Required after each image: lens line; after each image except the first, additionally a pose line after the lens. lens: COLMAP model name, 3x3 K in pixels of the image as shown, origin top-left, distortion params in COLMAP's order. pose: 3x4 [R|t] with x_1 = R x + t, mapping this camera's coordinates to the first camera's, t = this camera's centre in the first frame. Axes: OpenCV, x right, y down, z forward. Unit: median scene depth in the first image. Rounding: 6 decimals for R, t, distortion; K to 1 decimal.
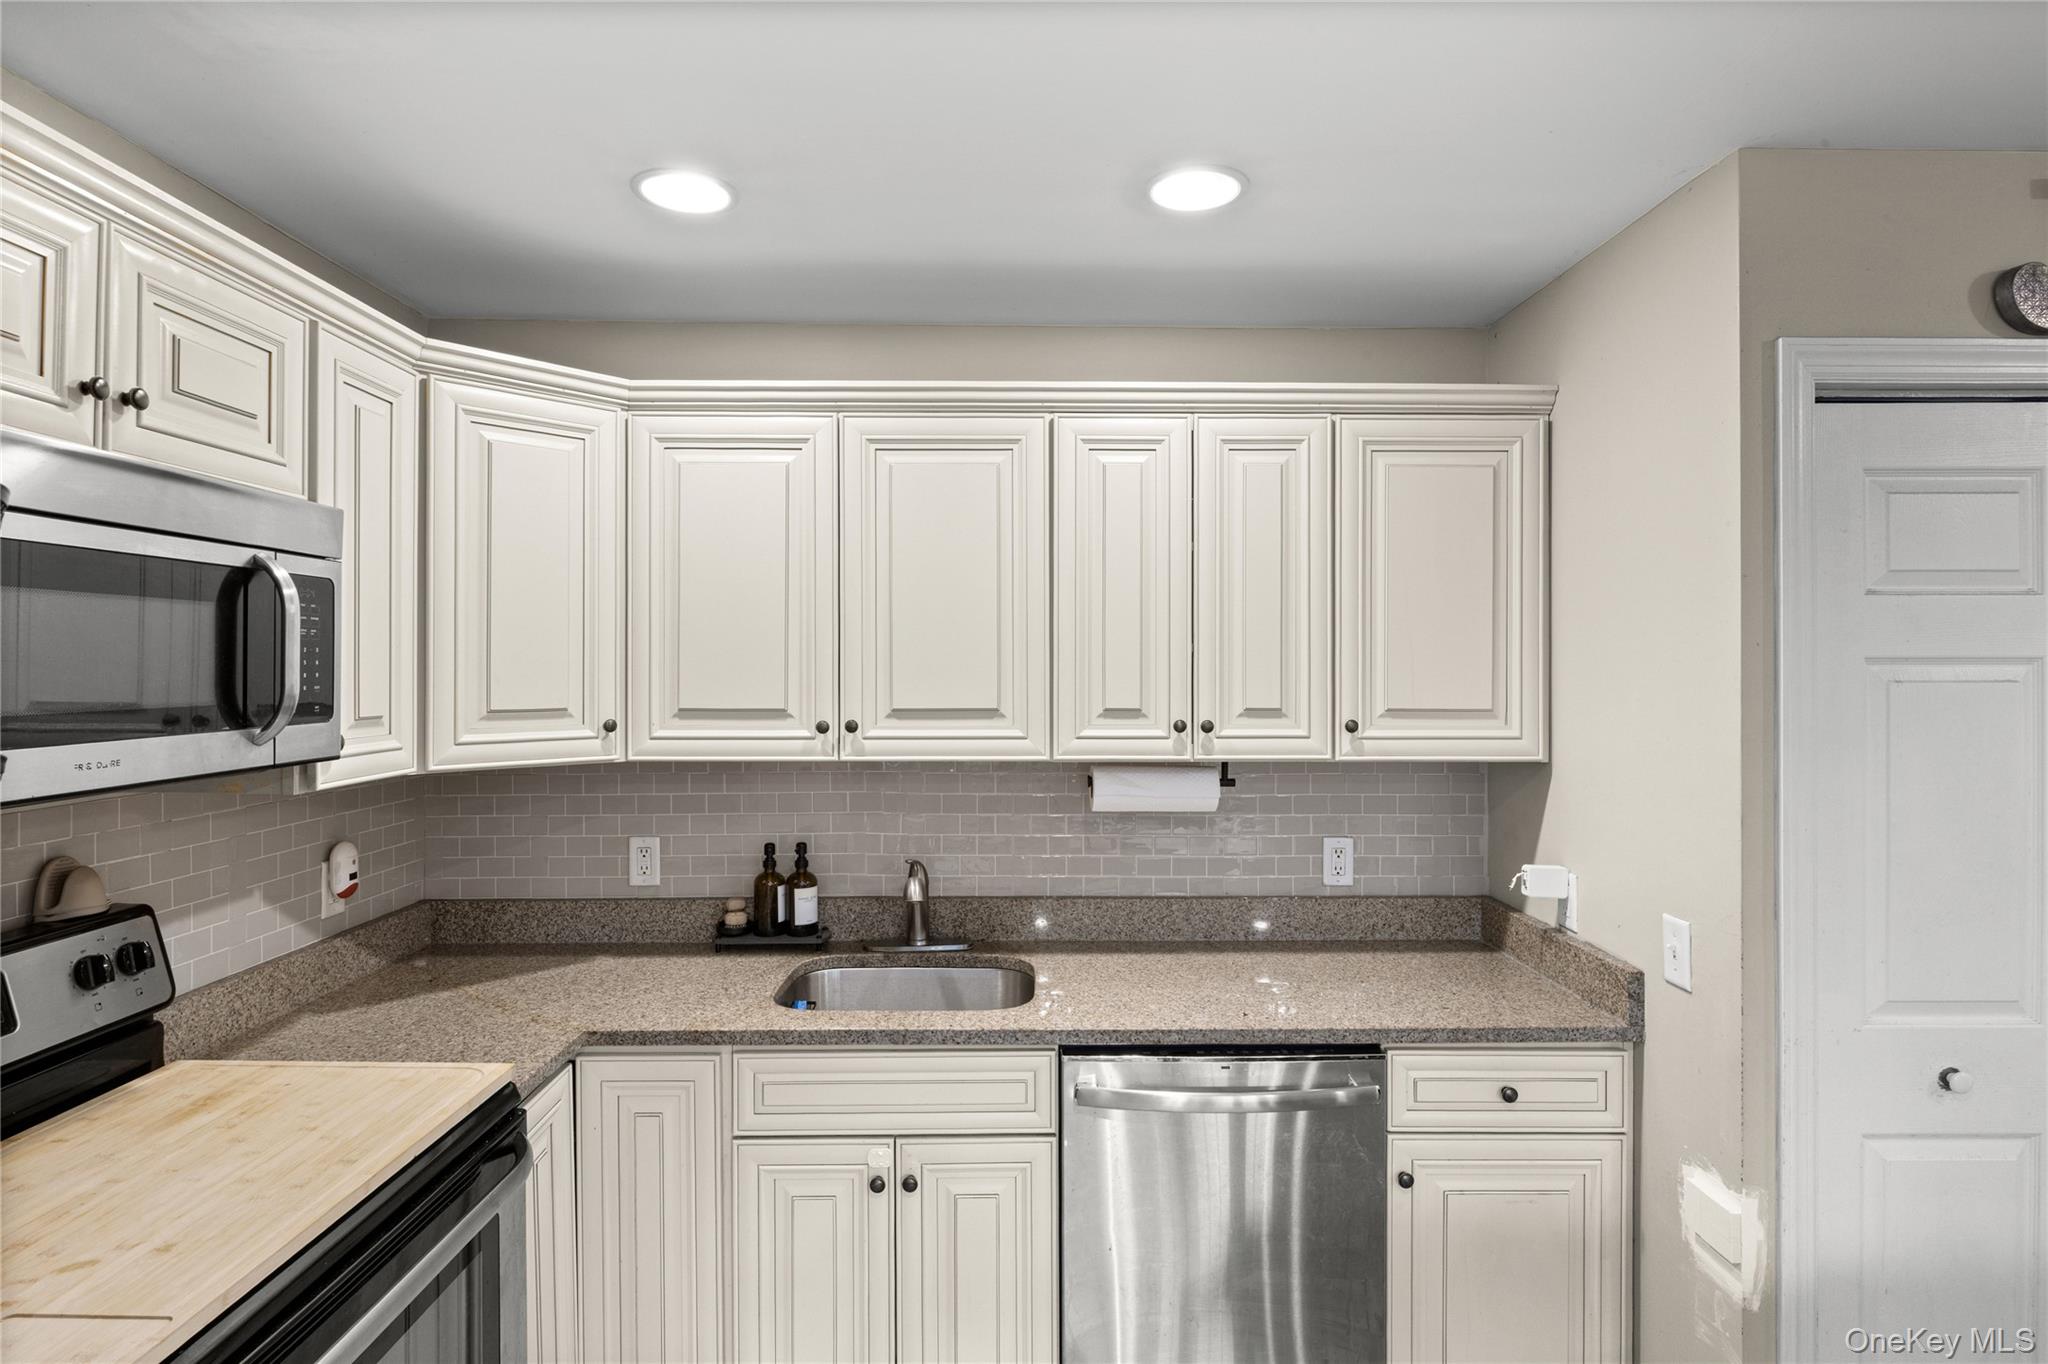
lens RADIAL K [[1046.3, 0, 1026.5], [0, 1046.3, 667.9], [0, 0, 1]] dist [-0.017620, 0.005388]
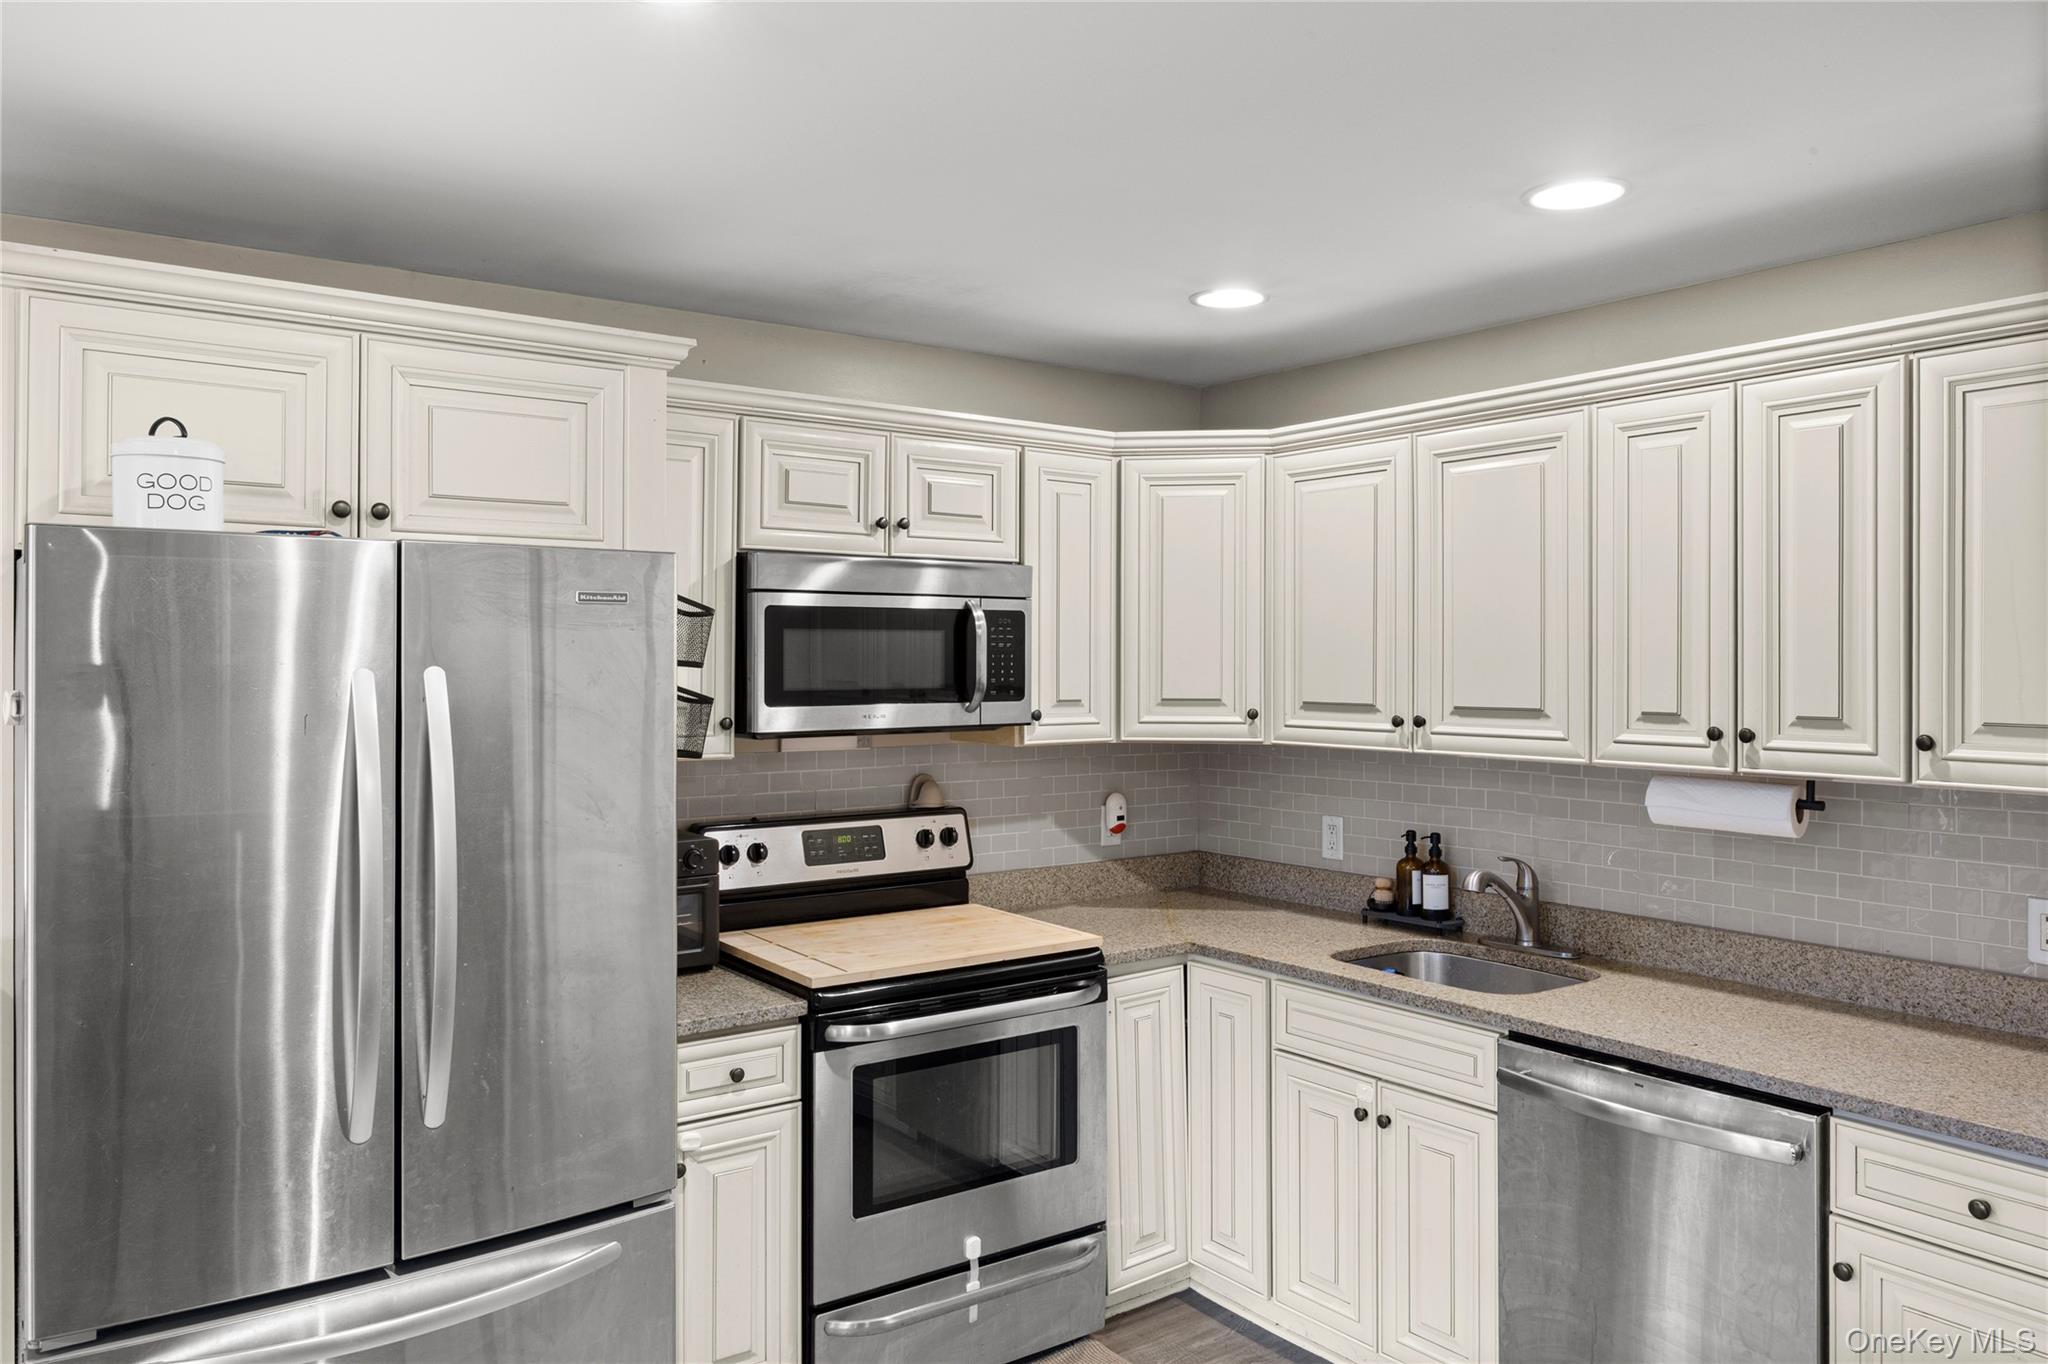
lens RADIAL K [[1429.5, 0, 1026.5], [0, 1429.5, 661.7], [0, 0, 1]] dist [-0.007839, 0.005440]
pose [[0.581535, 0.000406, -0.813521, 0.797238], [0.000287, 1.000000, 0.000704, -0.007187], [0.813521, -0.000643, 0.581535, -0.192437]]
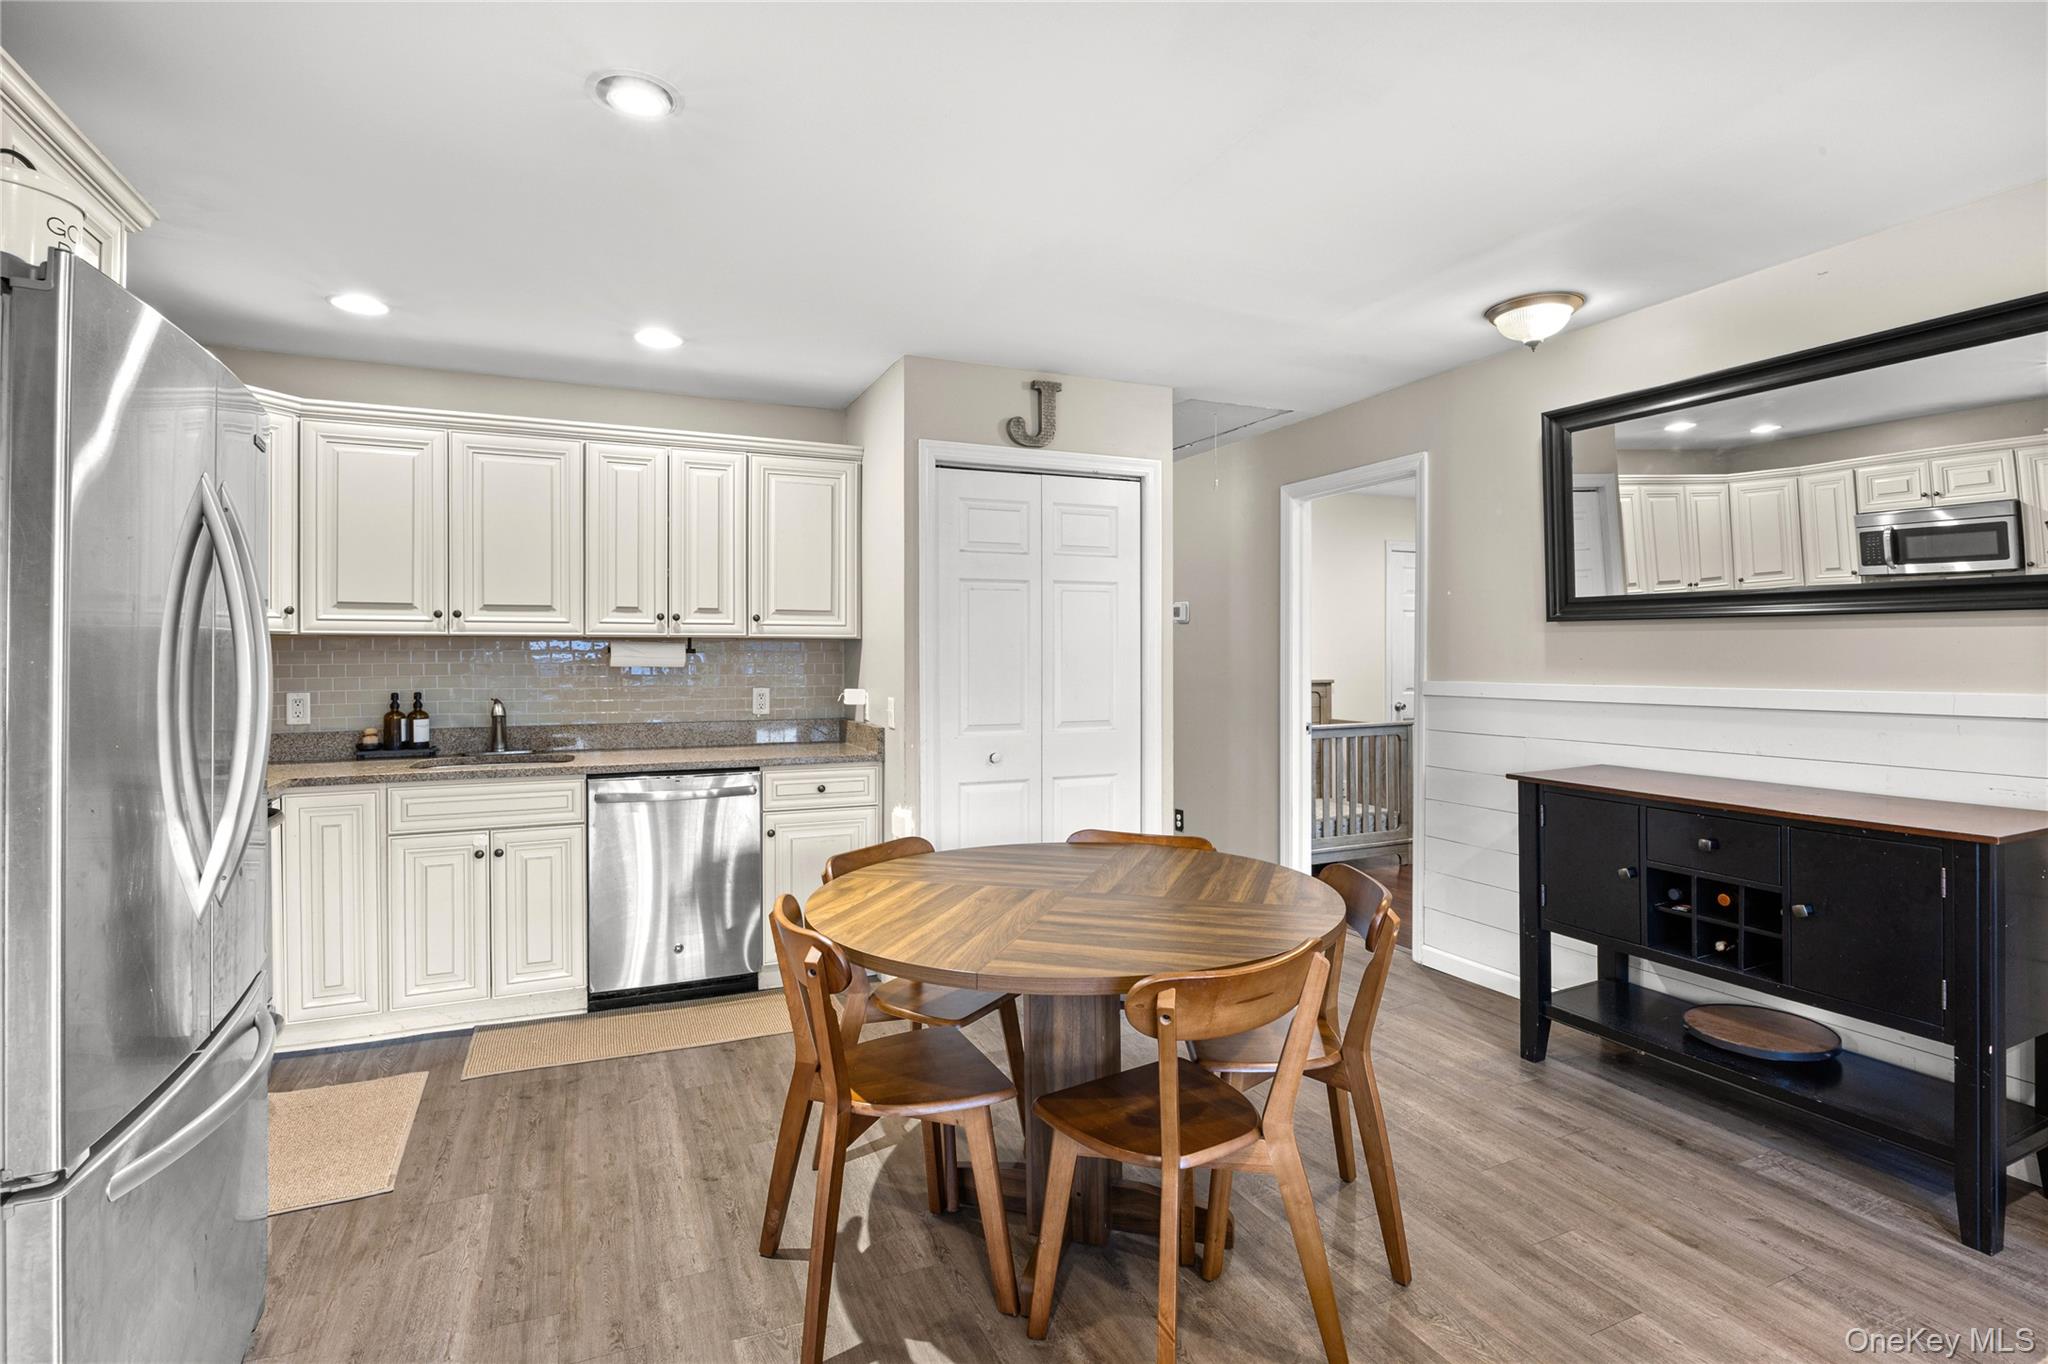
lens RADIAL K [[1005.2, 0, 1021.7], [0, 1005.2, 657.6], [0, 0, 1]] dist [-0.010990, 0.000028]
pose [[0.919187, -0.001617, 0.393819, 0.035507], [0.000858, 0.999997, 0.002102, 0.124051], [-0.393821, -0.001594, 0.919186, -0.862401]]
